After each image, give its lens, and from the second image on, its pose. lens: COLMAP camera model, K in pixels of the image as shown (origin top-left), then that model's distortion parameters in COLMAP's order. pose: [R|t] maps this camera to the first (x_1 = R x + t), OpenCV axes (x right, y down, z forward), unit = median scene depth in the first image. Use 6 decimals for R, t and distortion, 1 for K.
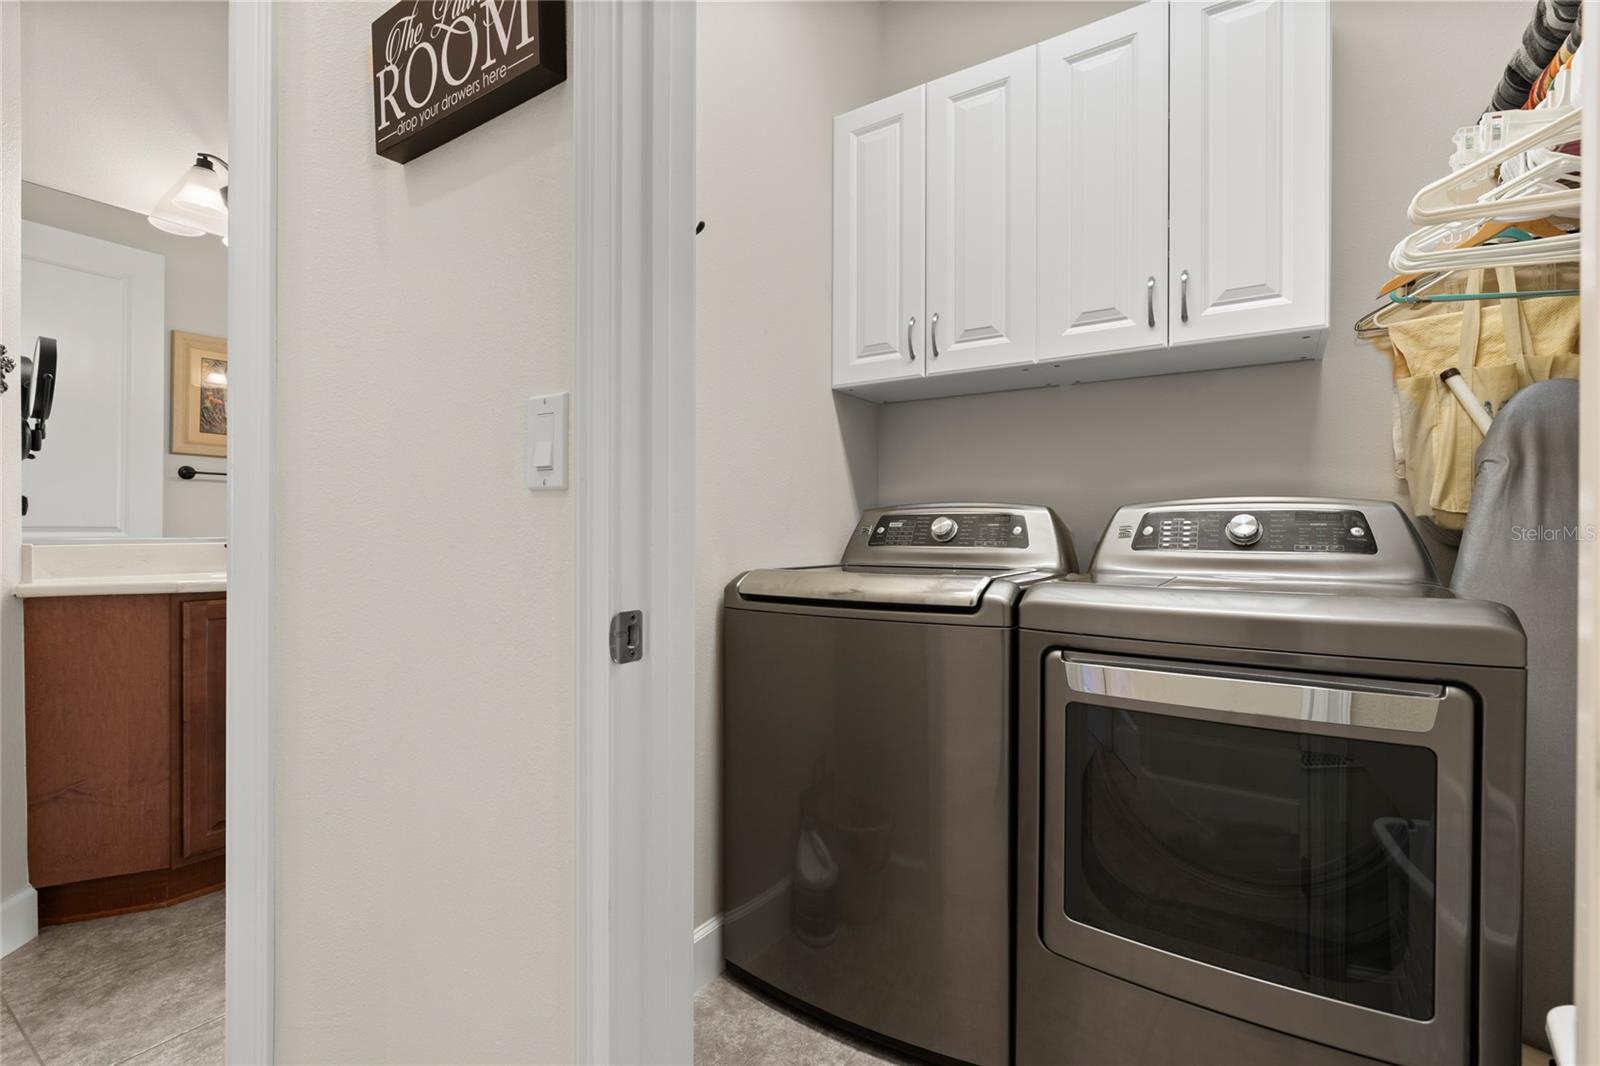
lens RADIAL K [[725.7, 0, 803.1], [0, 725.7, 541.0], [0, 0, 1]] dist [0.000169, 0.000856]
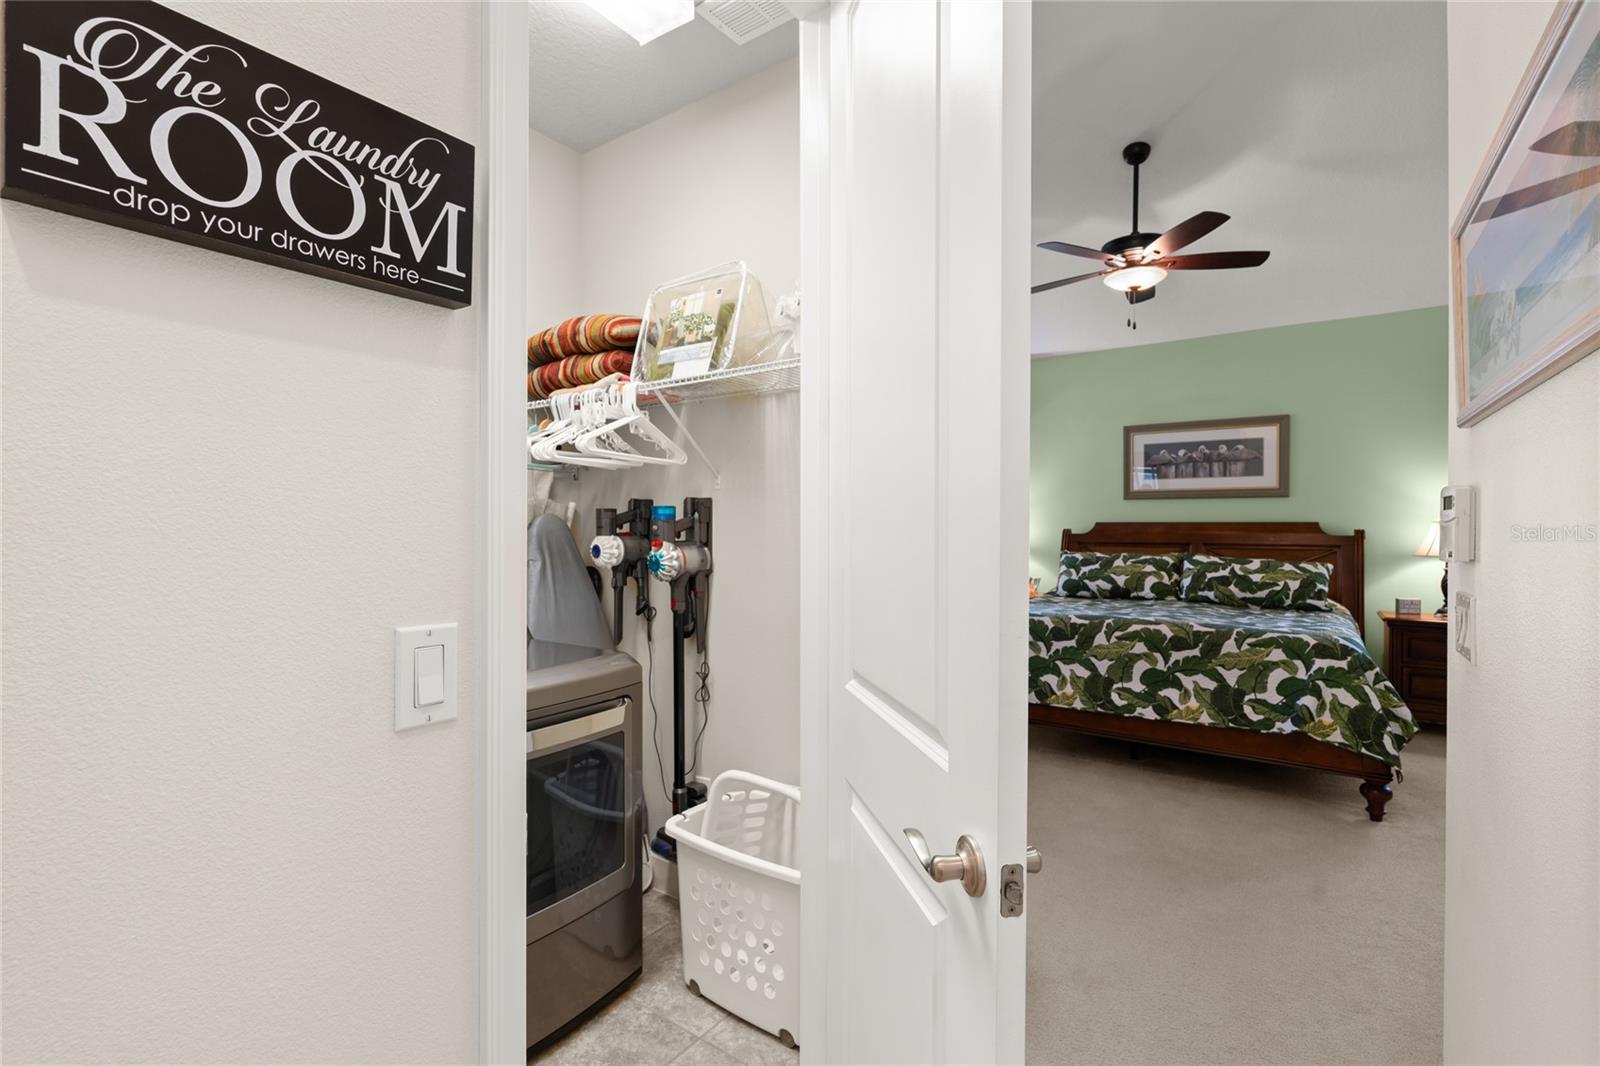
lens RADIAL K [[725.7, 0, 800.4], [0, 725.7, 523.3], [0, 0, 1]] dist [0.000169, 0.000856]
pose [[0.038633, -0.003517, 0.999247, -1.139554], [0.005189, 0.999981, 0.003319, -0.298694], [-0.999240, 0.005056, 0.038650, 0.423953]]
